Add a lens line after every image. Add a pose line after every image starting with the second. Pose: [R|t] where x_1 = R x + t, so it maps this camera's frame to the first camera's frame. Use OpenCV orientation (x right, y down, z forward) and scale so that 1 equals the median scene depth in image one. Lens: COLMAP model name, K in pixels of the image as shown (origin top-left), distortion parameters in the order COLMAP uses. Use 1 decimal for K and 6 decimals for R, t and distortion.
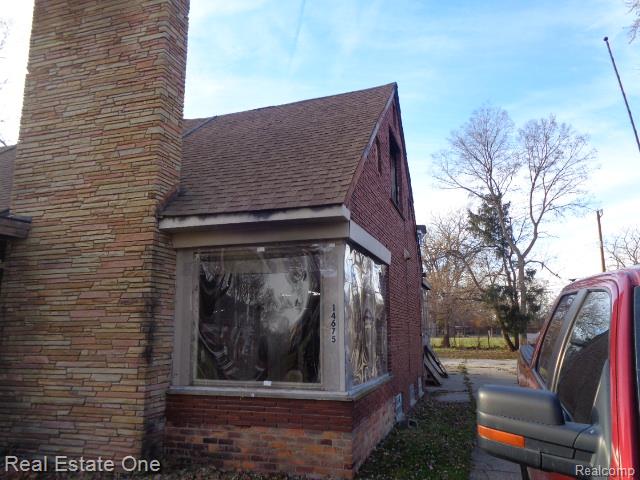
lens RADIAL K [[466.7, 0, 320.0], [0, 466.7, 240.0], [0, 0, 1]] dist [-0.029924, 0.001246]
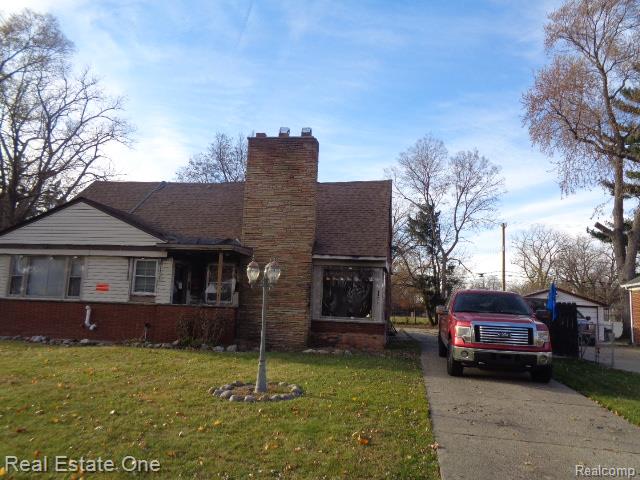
lens RADIAL K [[469.0, 0, 286.8], [0, 469.0, 240.2], [0, 0, 1]] dist [-0.109408, -0.000416]
pose [[0.994864, 0.063176, 0.079089, -0.114669], [-0.067243, 0.996490, 0.049864, -0.040114], [-0.075661, -0.054926, 0.995620, -0.260386]]
